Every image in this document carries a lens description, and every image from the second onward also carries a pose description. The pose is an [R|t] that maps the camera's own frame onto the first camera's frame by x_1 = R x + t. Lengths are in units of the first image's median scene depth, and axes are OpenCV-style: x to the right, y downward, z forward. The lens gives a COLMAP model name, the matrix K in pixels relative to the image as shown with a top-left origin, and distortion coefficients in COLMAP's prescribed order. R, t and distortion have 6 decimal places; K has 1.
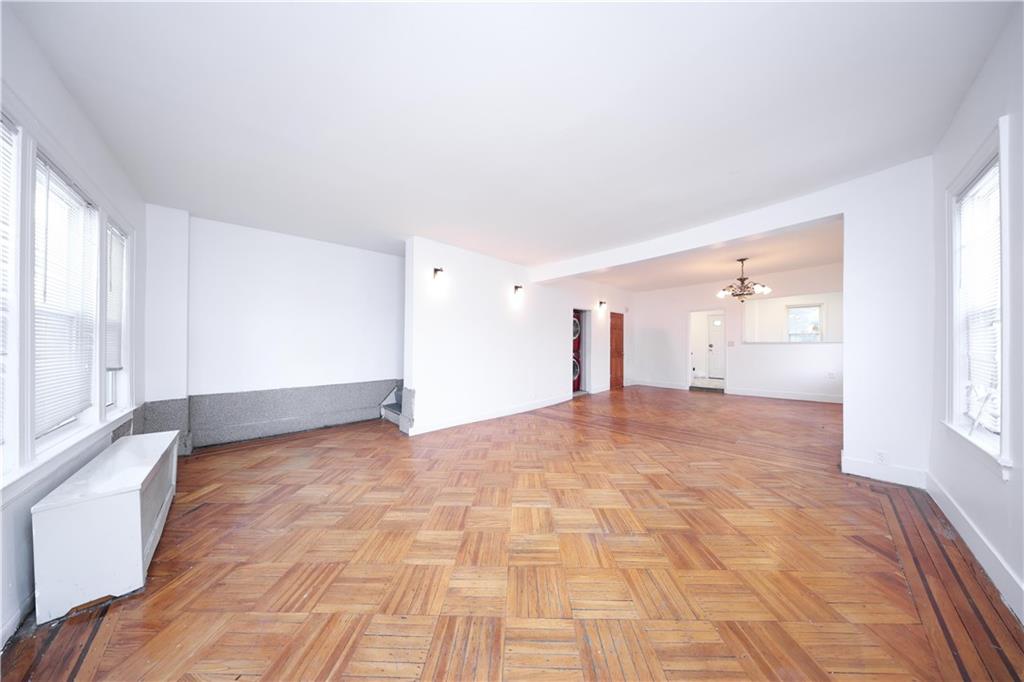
lens RADIAL K [[297.0, 0, 505.0], [0, 297.0, 344.5], [0, 0, 1]] dist [0.000237, -0.000363]
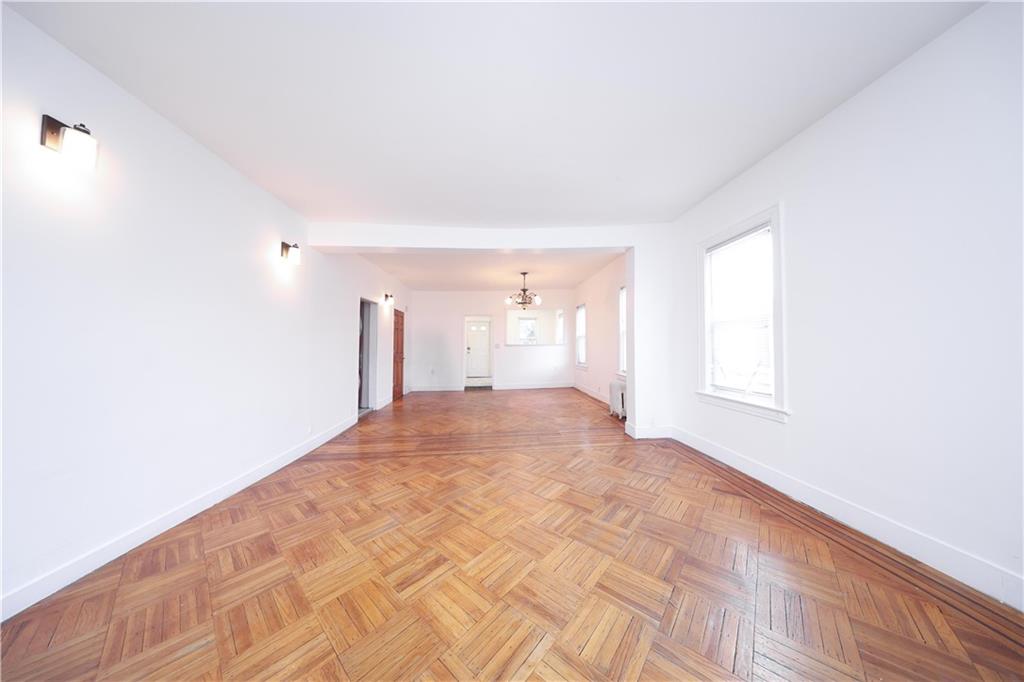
lens RADIAL K [[297.0, 0, 516.0], [0, 297.0, 343.7], [0, 0, 1]] dist [0.000237, -0.000363]
pose [[0.617406, 0.006301, 0.786619, -0.138281], [0.008573, 0.999855, -0.014738, 0.008161], [-0.786598, 0.015843, 0.617262, 0.312537]]
